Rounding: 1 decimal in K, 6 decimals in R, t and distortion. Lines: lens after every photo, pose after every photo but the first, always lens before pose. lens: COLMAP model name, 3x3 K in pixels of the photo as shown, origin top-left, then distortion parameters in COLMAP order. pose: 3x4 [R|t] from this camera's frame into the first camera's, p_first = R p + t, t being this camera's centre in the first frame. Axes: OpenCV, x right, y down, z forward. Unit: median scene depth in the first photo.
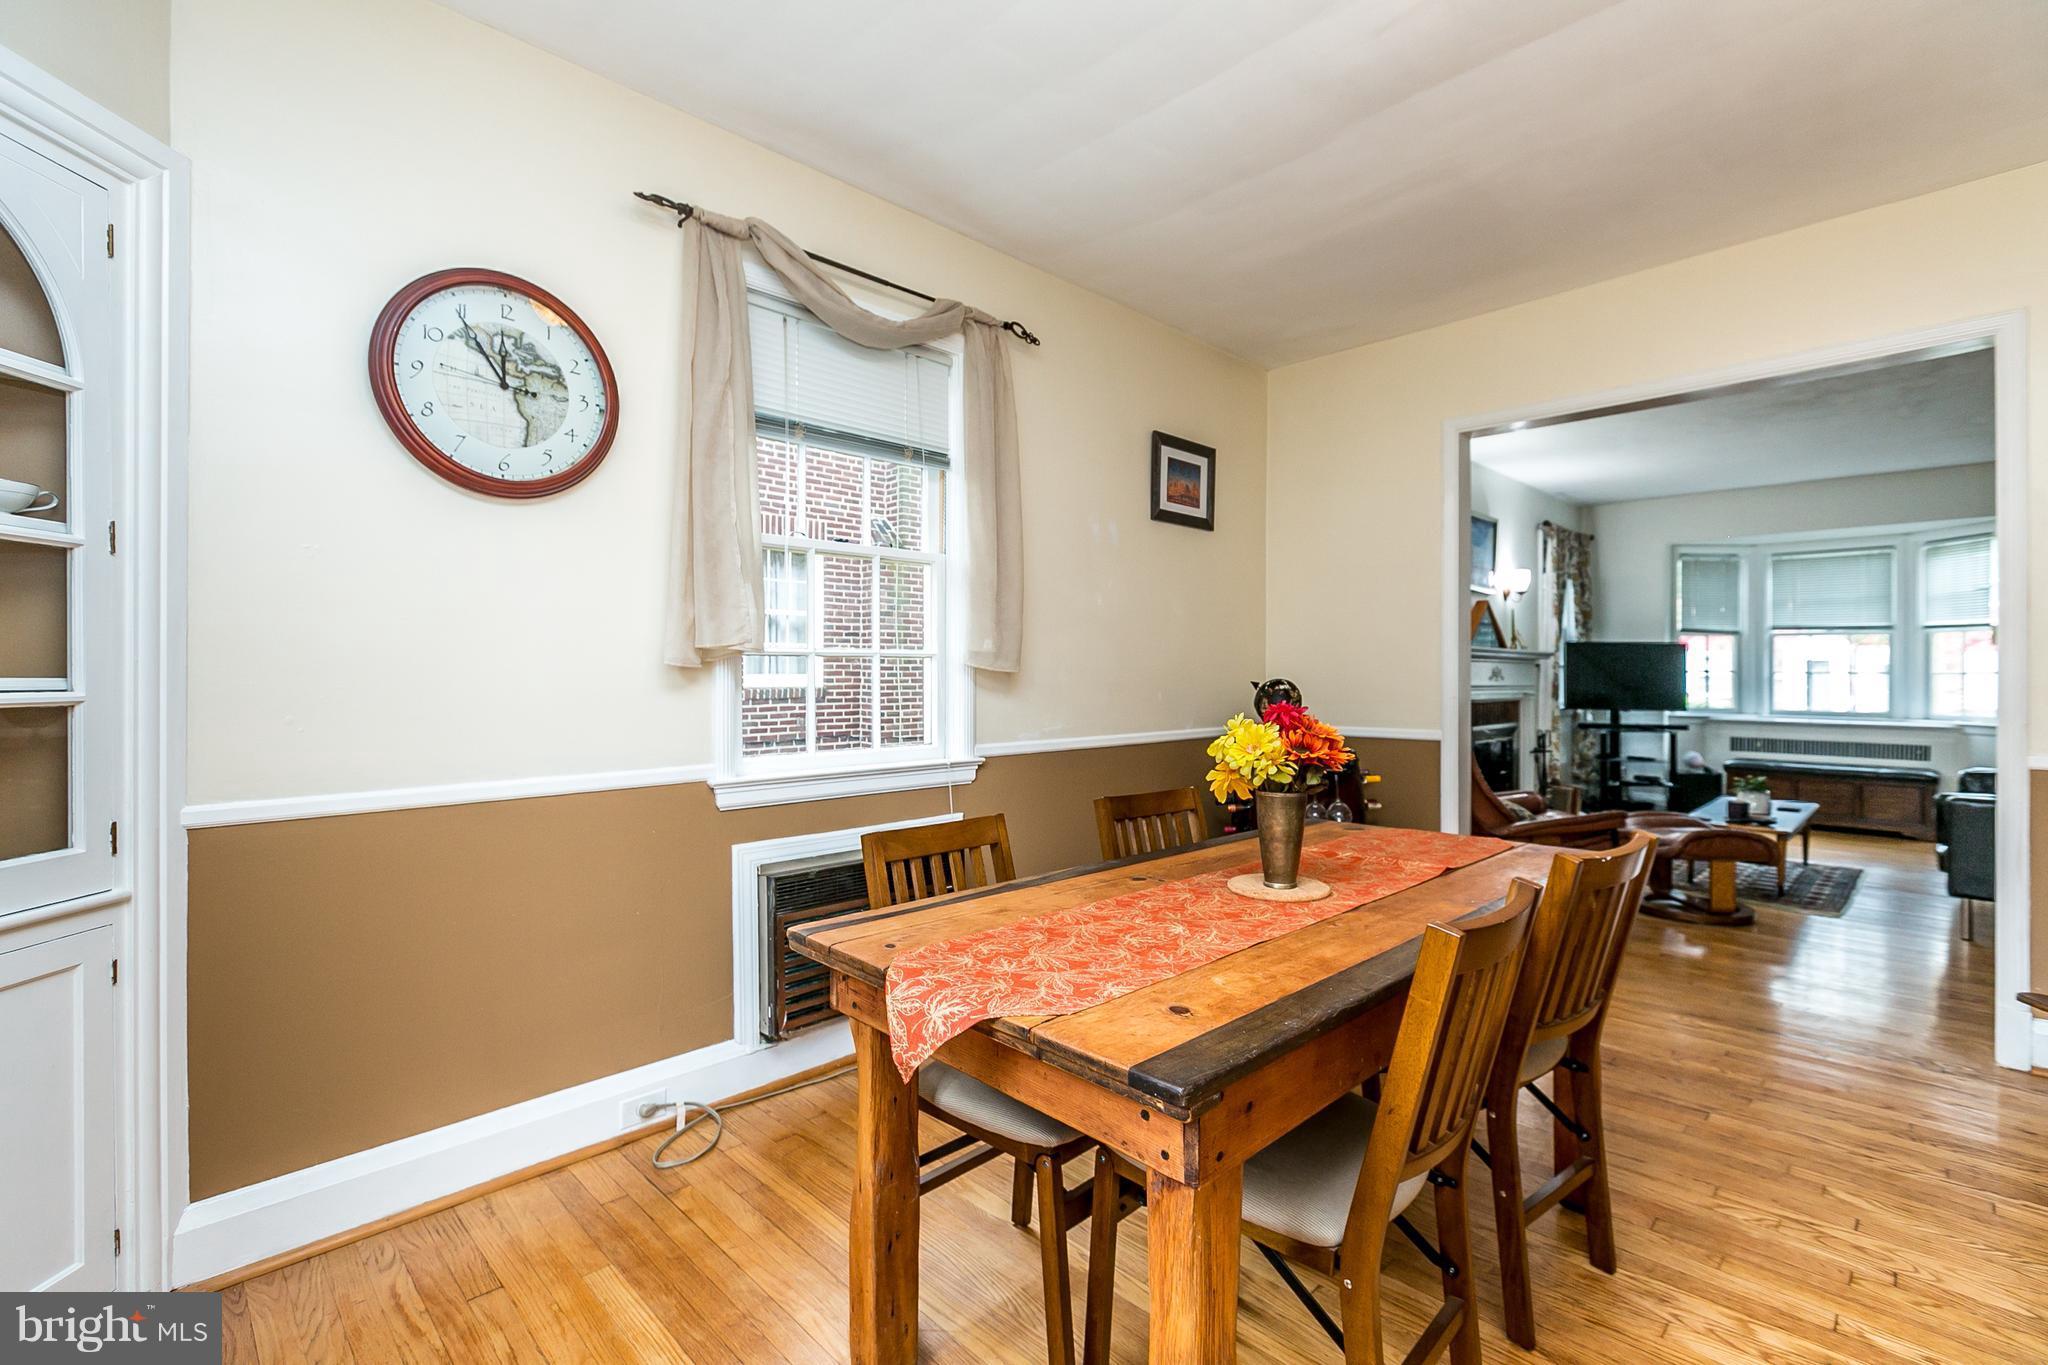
lens RADIAL K [[924.8, 0, 1024.0], [0, 924.8, 682.5], [0, 0, 1]] dist [0.000194, 0.000194]
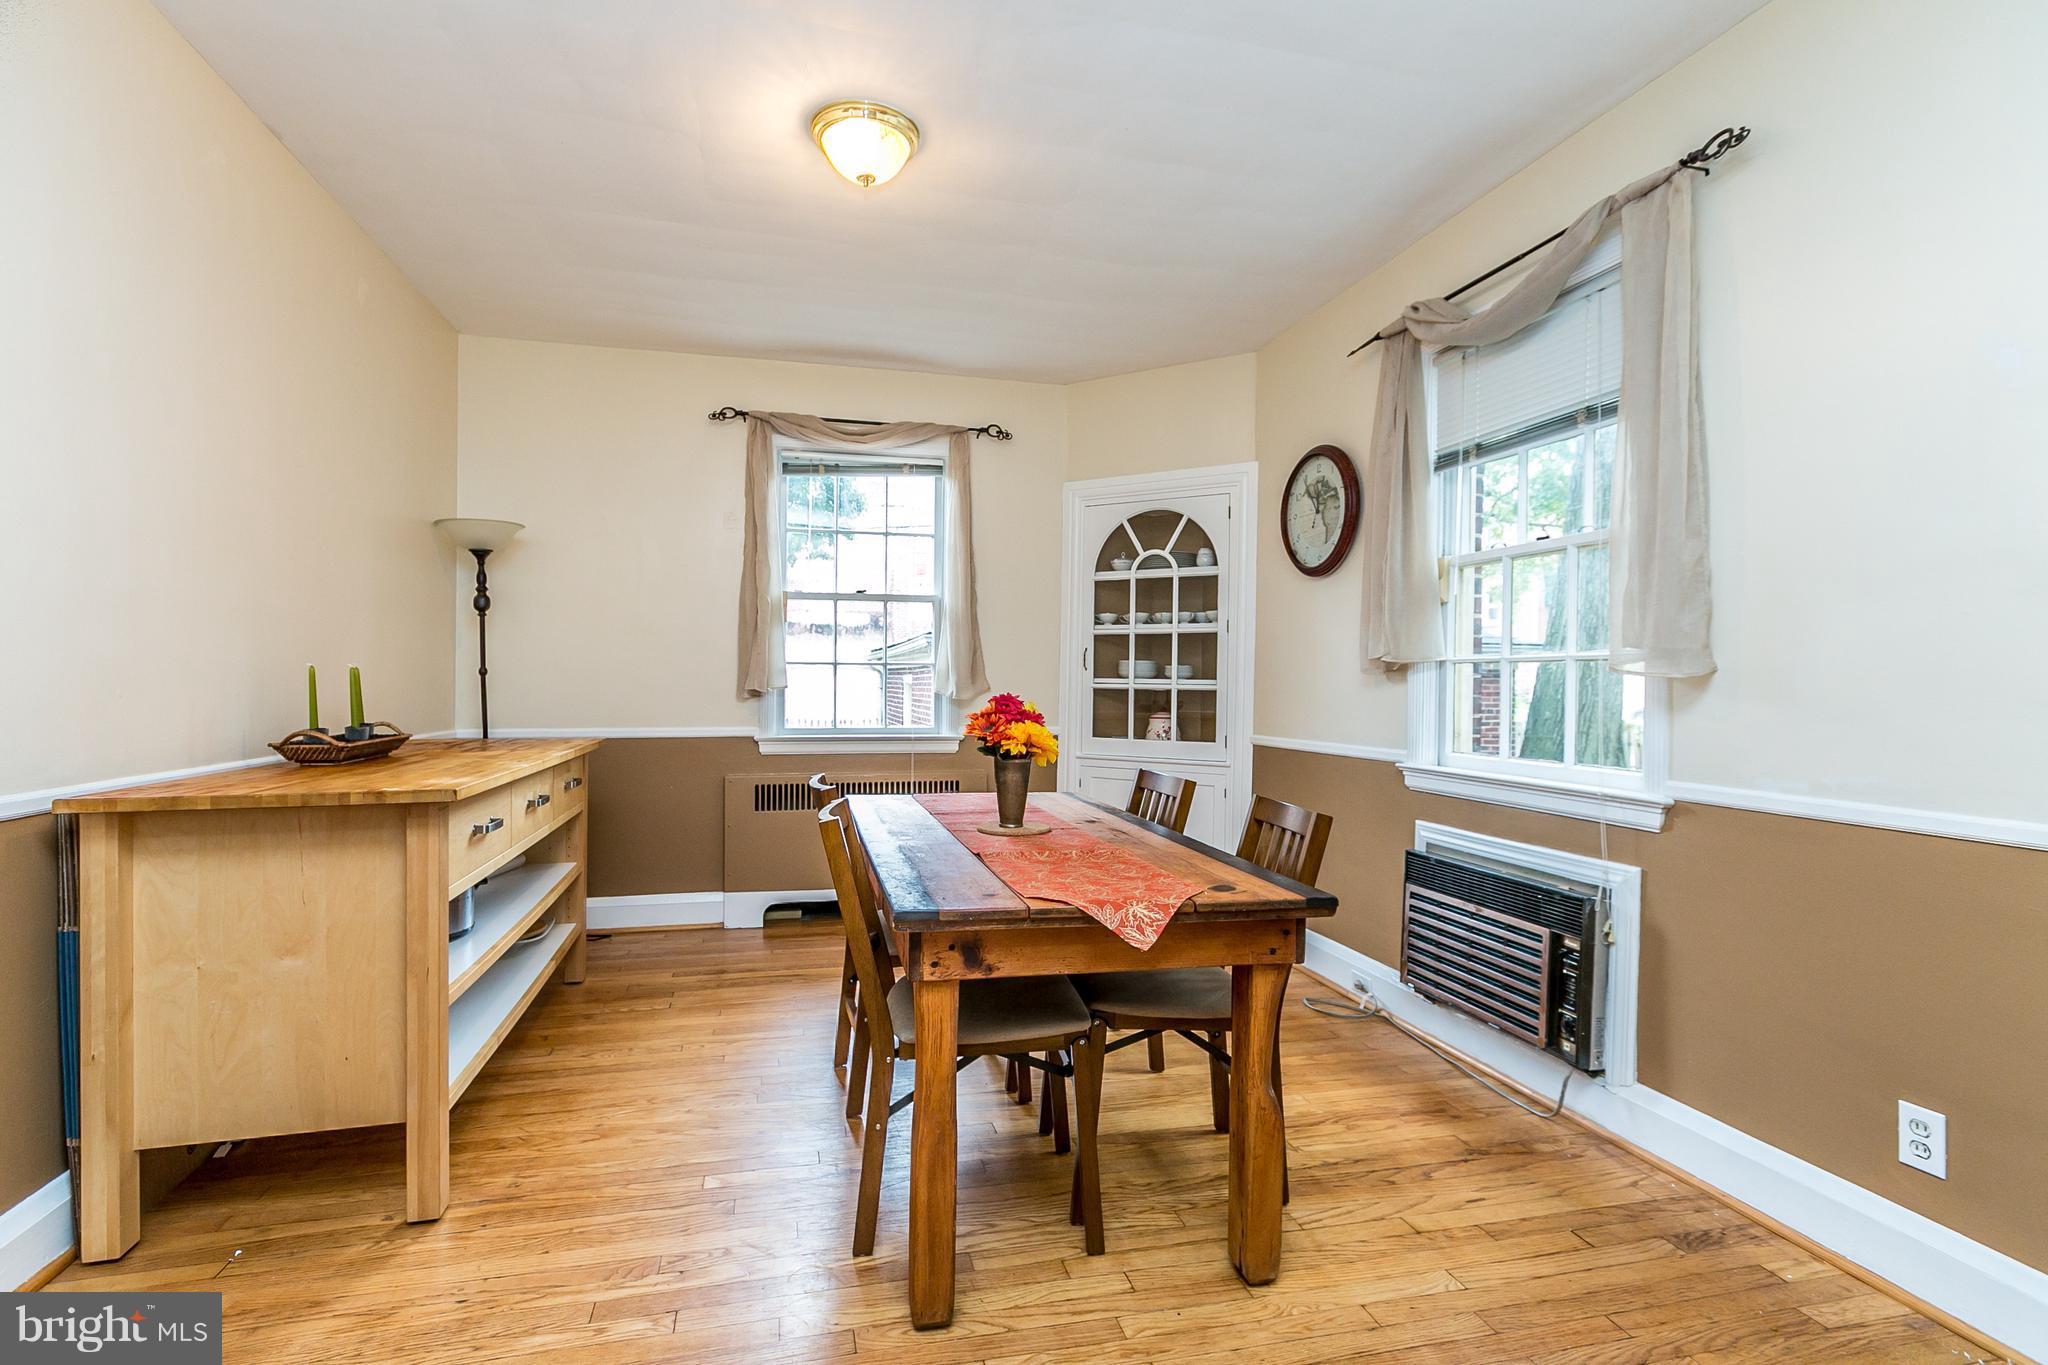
lens RADIAL K [[924.8, 0, 1024.0], [0, 924.8, 682.5], [0, 0, 1]] dist [0.000194, 0.000194]
pose [[-0.492545, -0.001313, -0.870286, 0.932326], [-0.016428, 0.999835, 0.007789, -0.005509], [0.870132, 0.018133, -0.492485, 1.064990]]
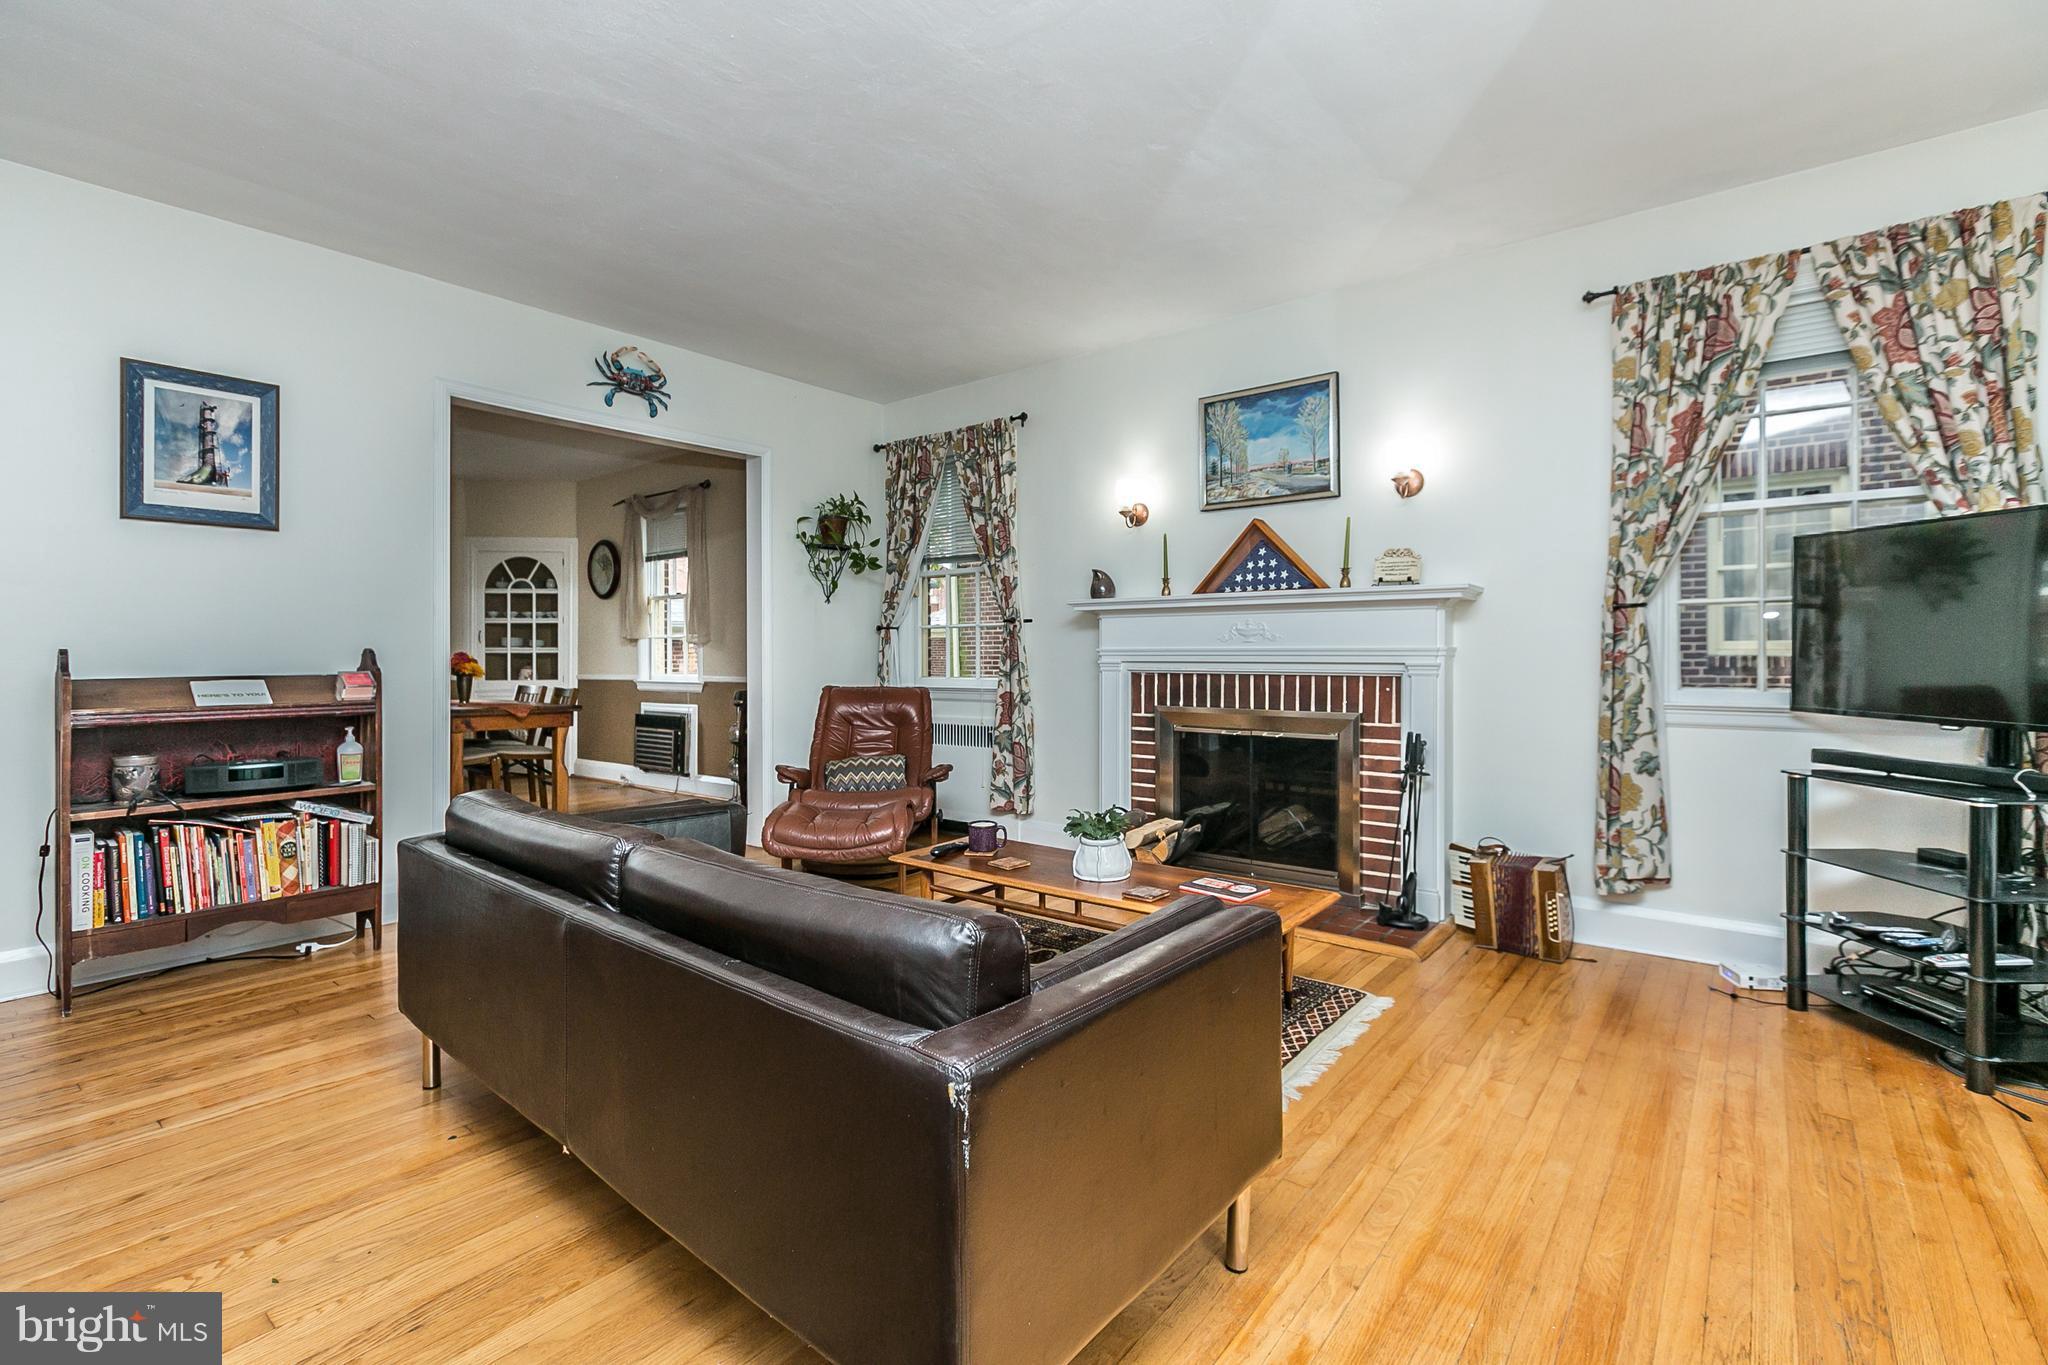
lens RADIAL K [[889.7, 0, 1015.1], [0, 889.7, 654.4], [0, 0, 1]] dist [0.002577, 0.000186]
pose [[0.112143, 0.001926, -0.993690, 2.486919], [-0.000950, 0.999998, 0.001831, 0.012268], [0.993692, 0.000739, 0.112144, 1.739556]]
